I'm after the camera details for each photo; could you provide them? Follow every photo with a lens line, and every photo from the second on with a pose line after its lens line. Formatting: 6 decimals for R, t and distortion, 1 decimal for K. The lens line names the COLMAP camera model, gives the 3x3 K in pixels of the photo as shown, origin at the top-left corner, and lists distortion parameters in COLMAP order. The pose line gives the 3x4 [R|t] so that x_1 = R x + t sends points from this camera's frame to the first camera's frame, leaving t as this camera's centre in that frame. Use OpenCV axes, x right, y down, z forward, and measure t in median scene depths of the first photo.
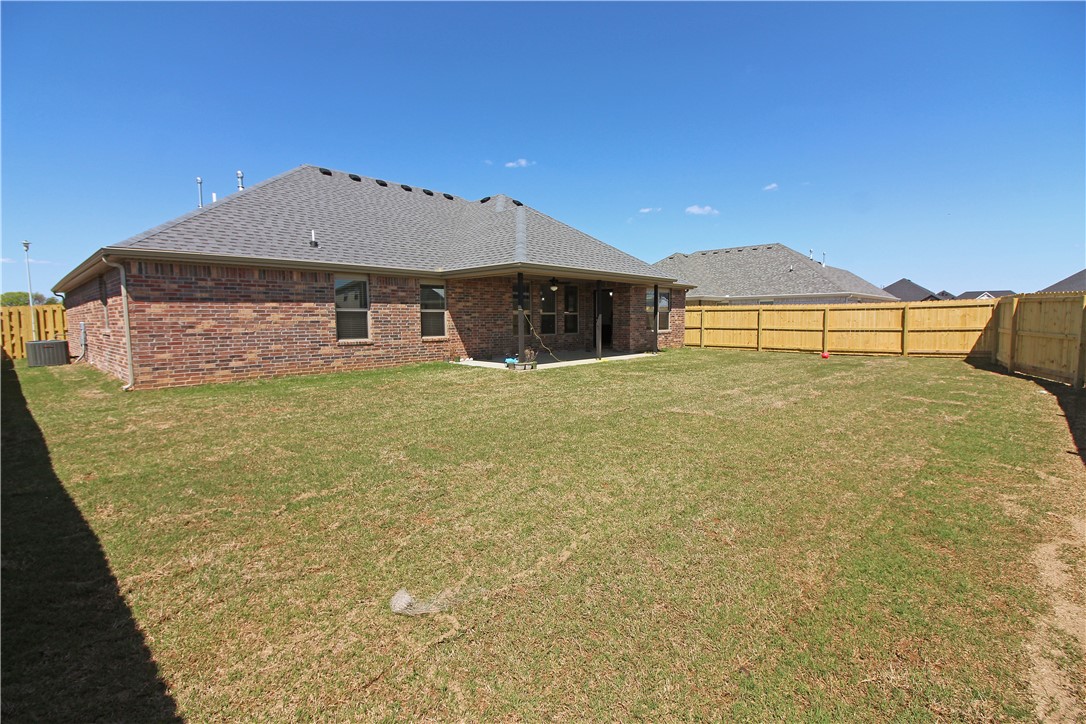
lens RADIAL K [[501.1, 0, 541.5], [0, 501.1, 358.0], [0, 0, 1]] dist [-0.009571, -0.000979]
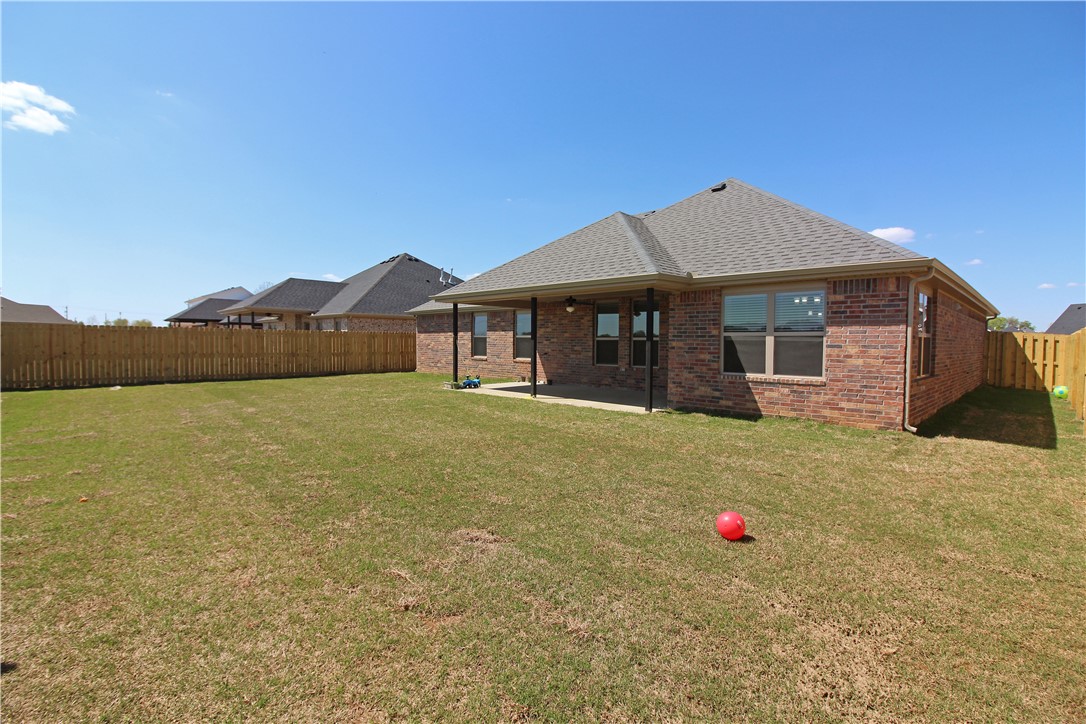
lens RADIAL K [[501.1, 0, 542.3], [0, 501.1, 362.0], [0, 0, 1]] dist [-0.009571, -0.000979]
pose [[-0.053300, 0.041789, -0.997704, 0.875818], [-0.093651, 0.994511, 0.046658, -0.085980], [0.994177, 0.095923, -0.049094, 1.012809]]
